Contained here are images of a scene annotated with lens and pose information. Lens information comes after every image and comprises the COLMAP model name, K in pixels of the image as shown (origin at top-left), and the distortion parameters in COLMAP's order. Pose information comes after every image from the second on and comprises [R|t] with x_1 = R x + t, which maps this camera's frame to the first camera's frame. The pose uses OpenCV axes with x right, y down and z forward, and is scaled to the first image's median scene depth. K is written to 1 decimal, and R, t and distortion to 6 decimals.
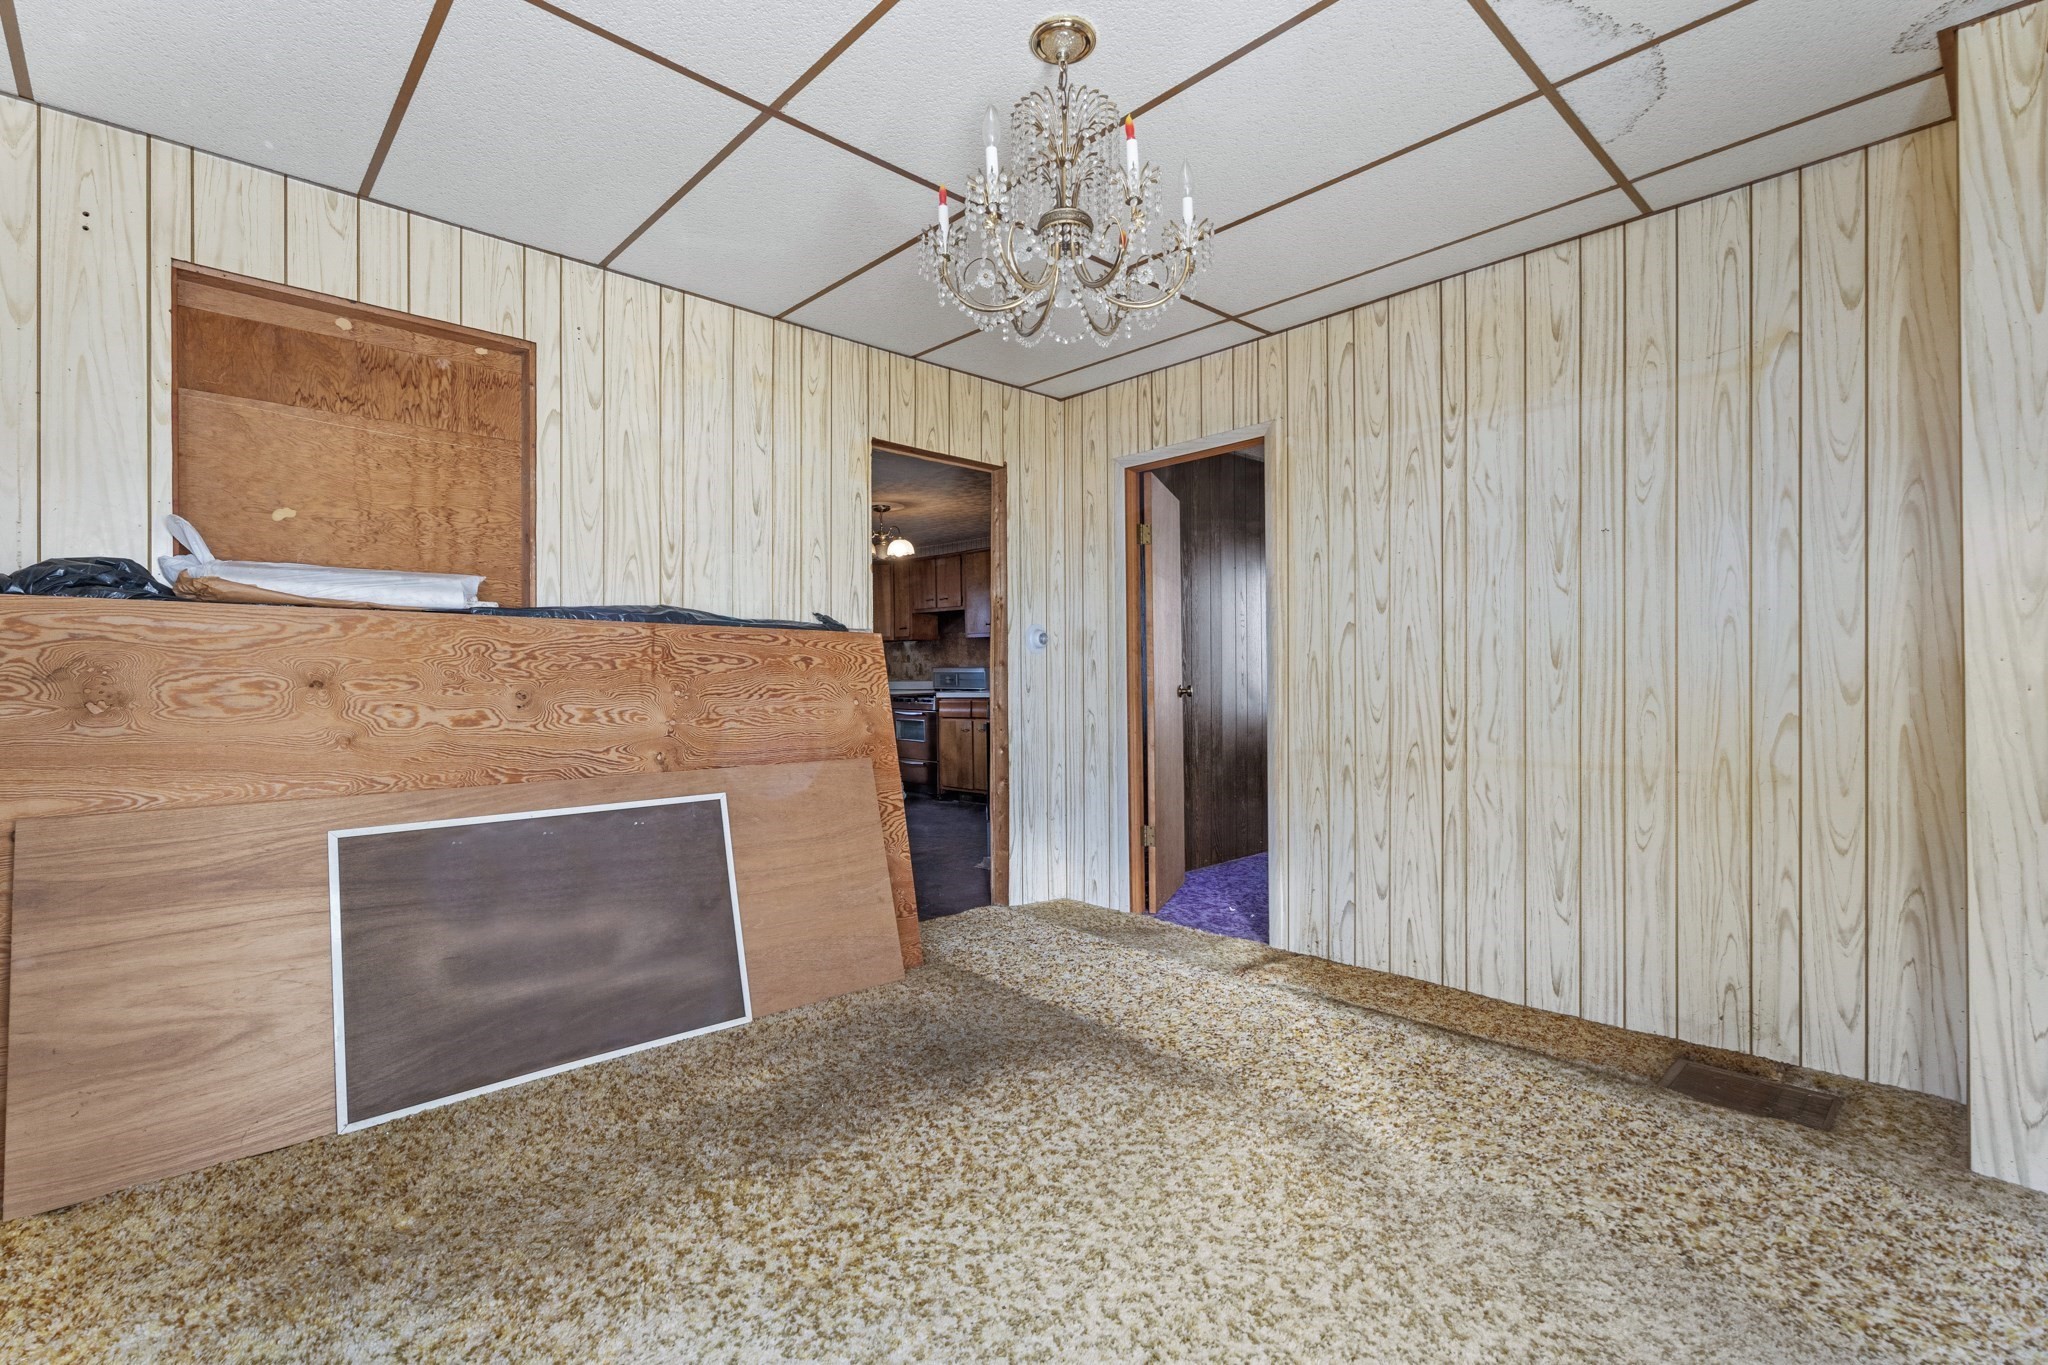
lens RADIAL K [[917.0, 0, 1022.3], [0, 917.0, 683.2], [0, 0, 1]] dist [0.006506, -0.002092]
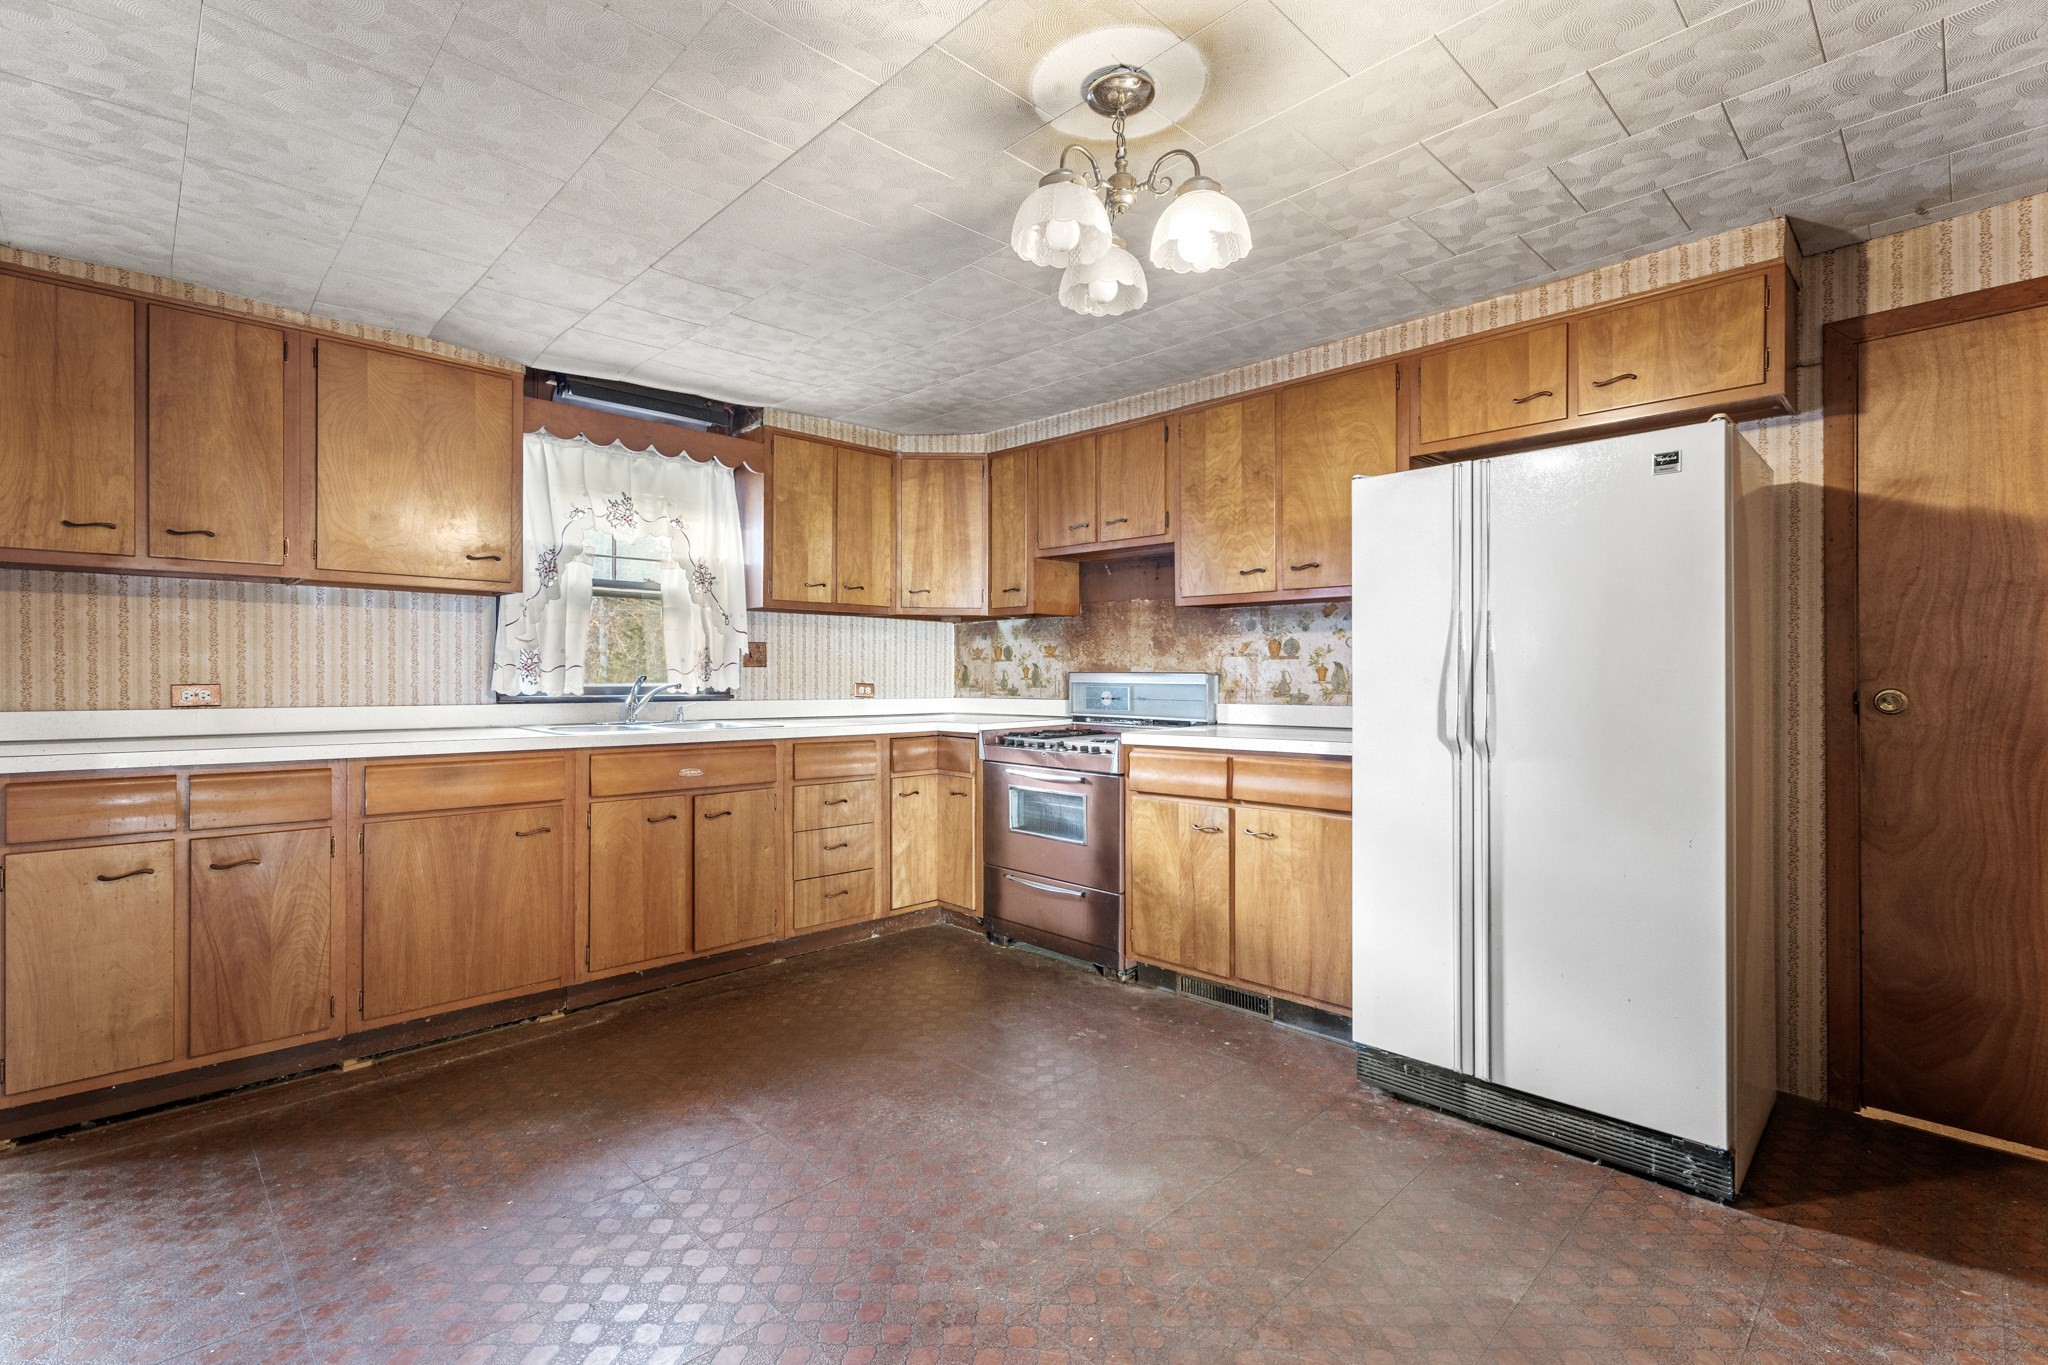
lens RADIAL K [[917.0, 0, 1029.5], [0, 917.0, 678.6], [0, 0, 1]] dist [0.006506, -0.002092]
pose [[0.999439, 0.011495, 0.031448, -0.436776], [-0.011199, 0.999891, -0.009577, -0.028122], [-0.031555, 0.009219, 0.999460, 1.680336]]
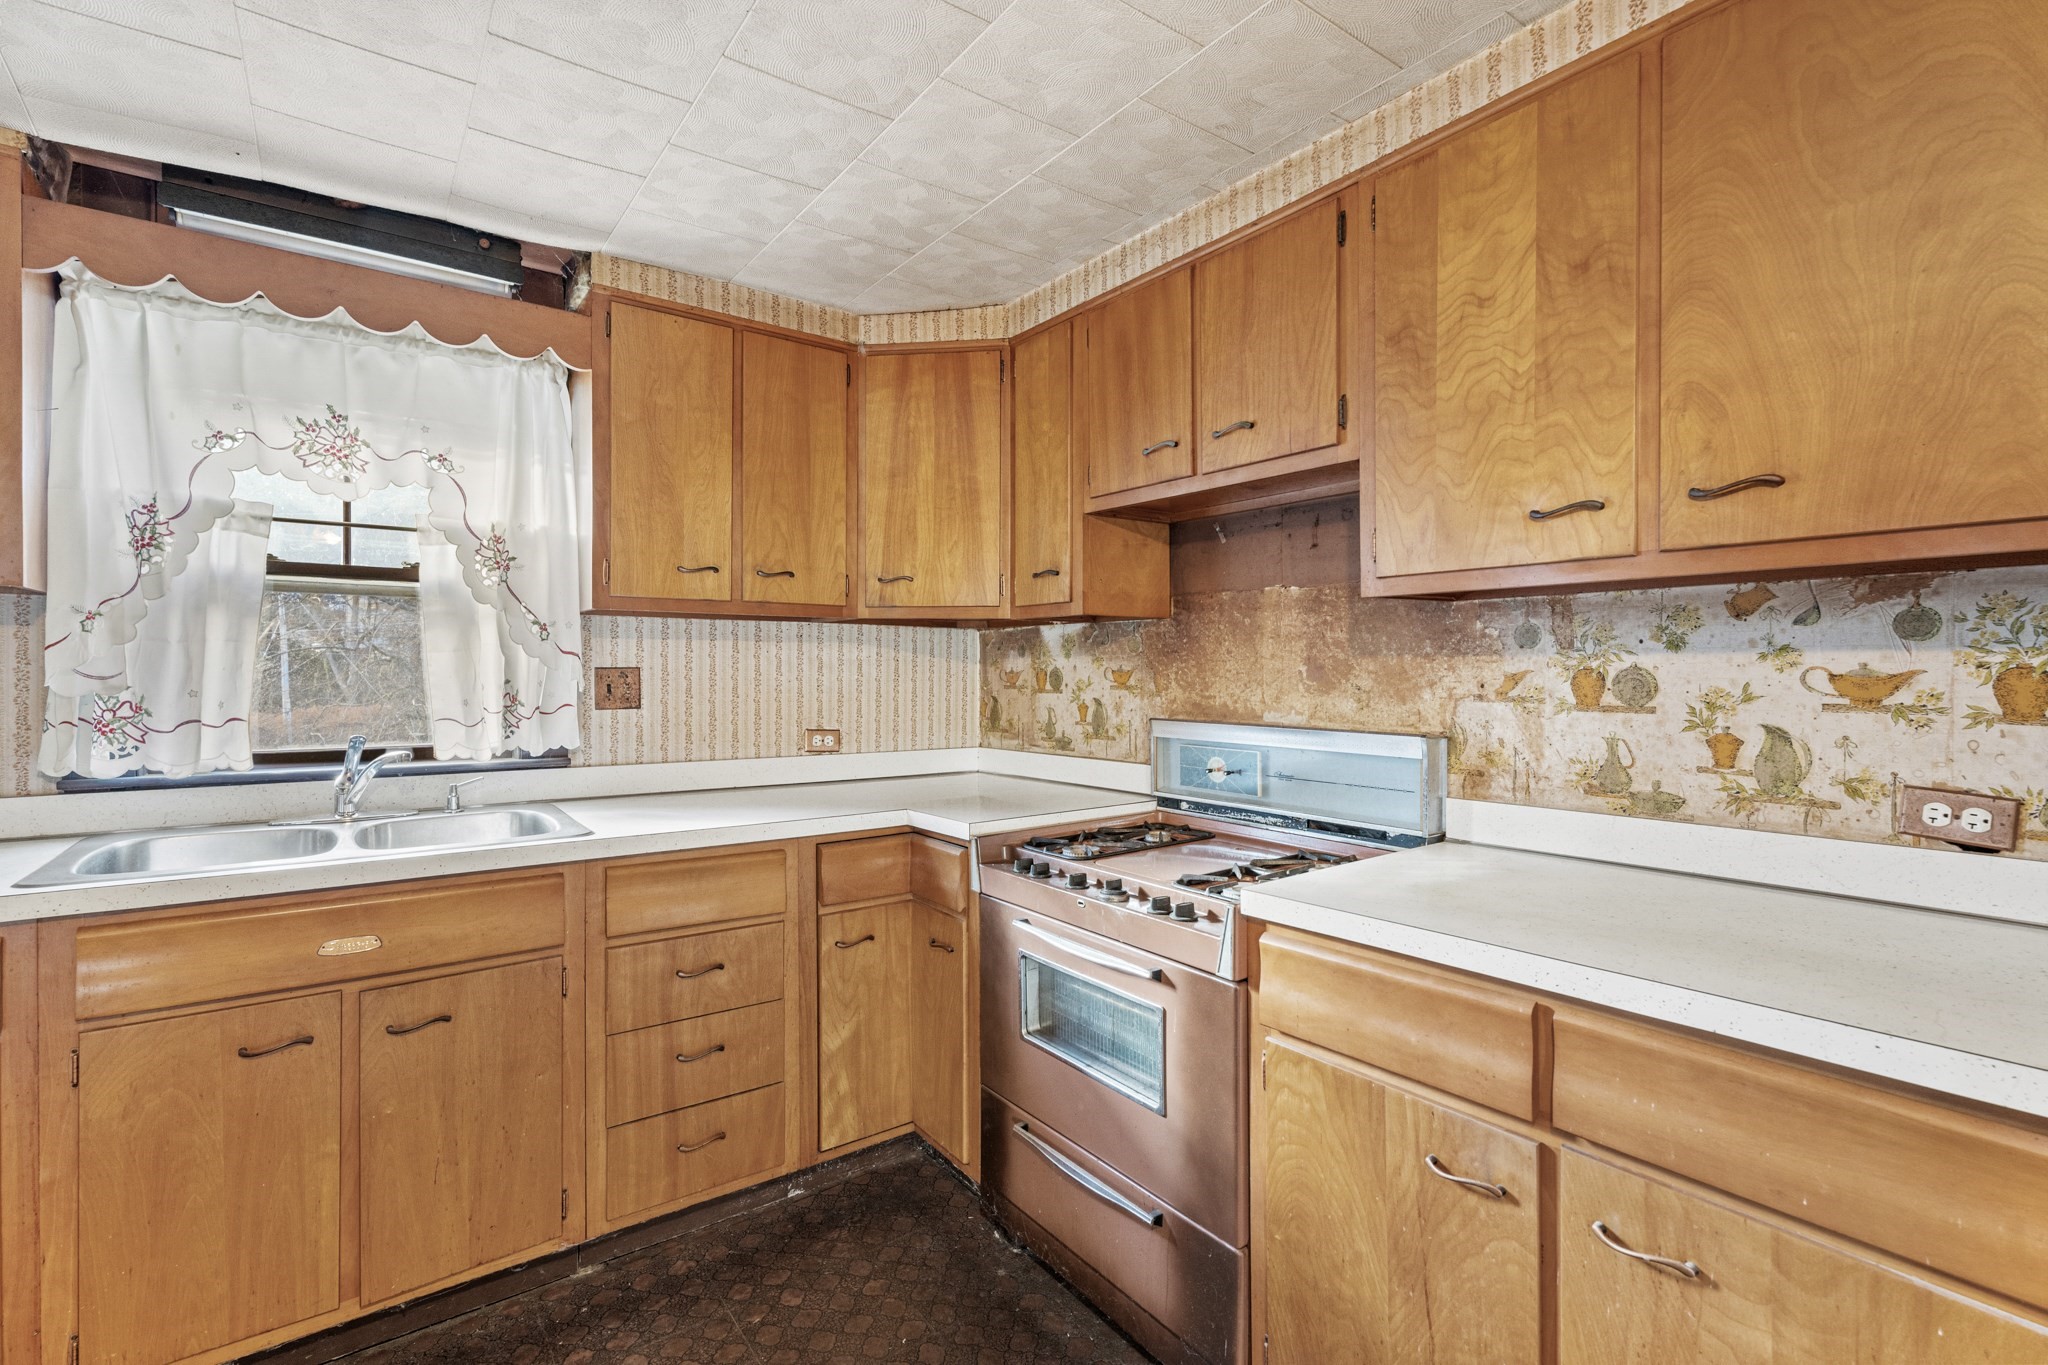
lens RADIAL K [[917.0, 0, 1028.4], [0, 917.0, 678.3], [0, 0, 1]] dist [0.006506, -0.002092]
pose [[0.993945, 0.011094, -0.109320, -0.339816], [-0.011849, 0.999910, -0.006259, -0.086855], [0.109241, 0.007516, 0.993987, 2.360669]]
